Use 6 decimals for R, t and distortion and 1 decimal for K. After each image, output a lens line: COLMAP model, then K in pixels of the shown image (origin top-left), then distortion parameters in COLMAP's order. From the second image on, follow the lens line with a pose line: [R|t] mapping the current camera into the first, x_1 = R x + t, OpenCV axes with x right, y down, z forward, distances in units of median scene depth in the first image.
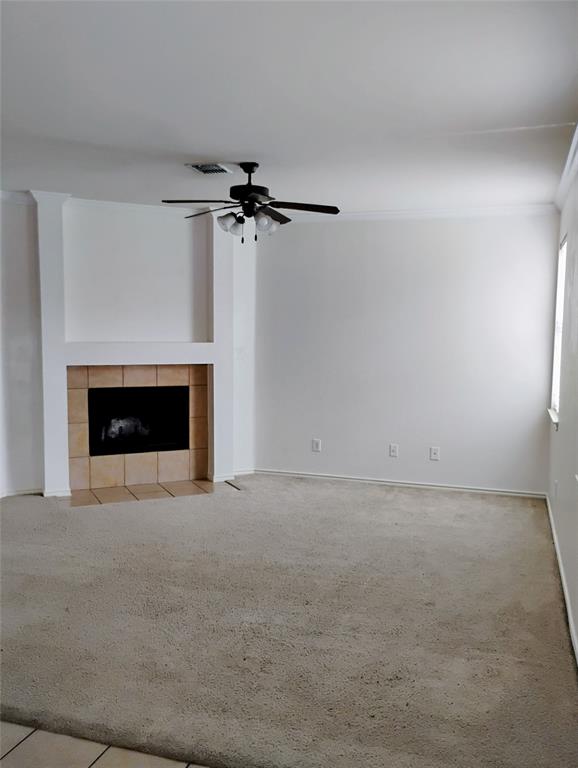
lens RADIAL K [[686.0, 0, 289.0], [0, 686.0, 384.0], [0, 0, 1]] dist [0.083586, -0.014998]
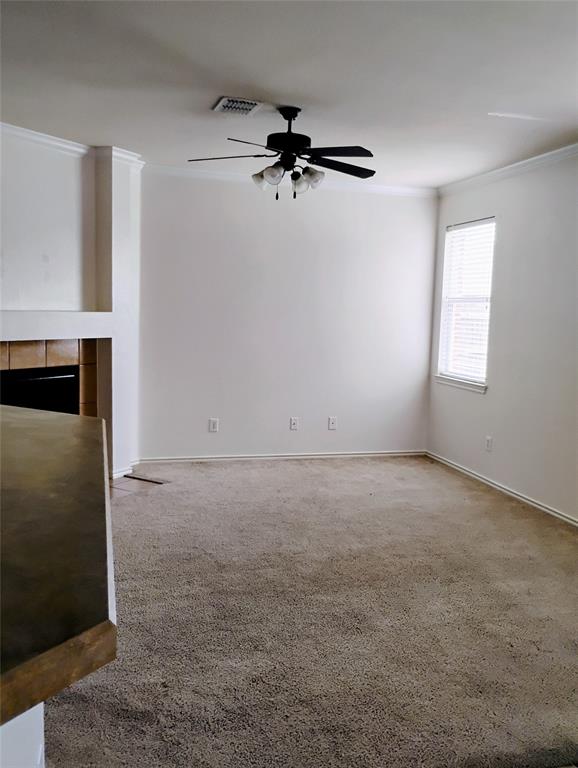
lens RADIAL K [[686.0, 0, 289.0], [0, 686.0, 384.0], [0, 0, 1]] dist [0.083586, -0.014998]
pose [[0.831186, -0.048248, 0.553898, -0.398898], [0.025233, 0.998475, 0.049108, -0.009102], [-0.555422, -0.026841, 0.831135, 0.184391]]
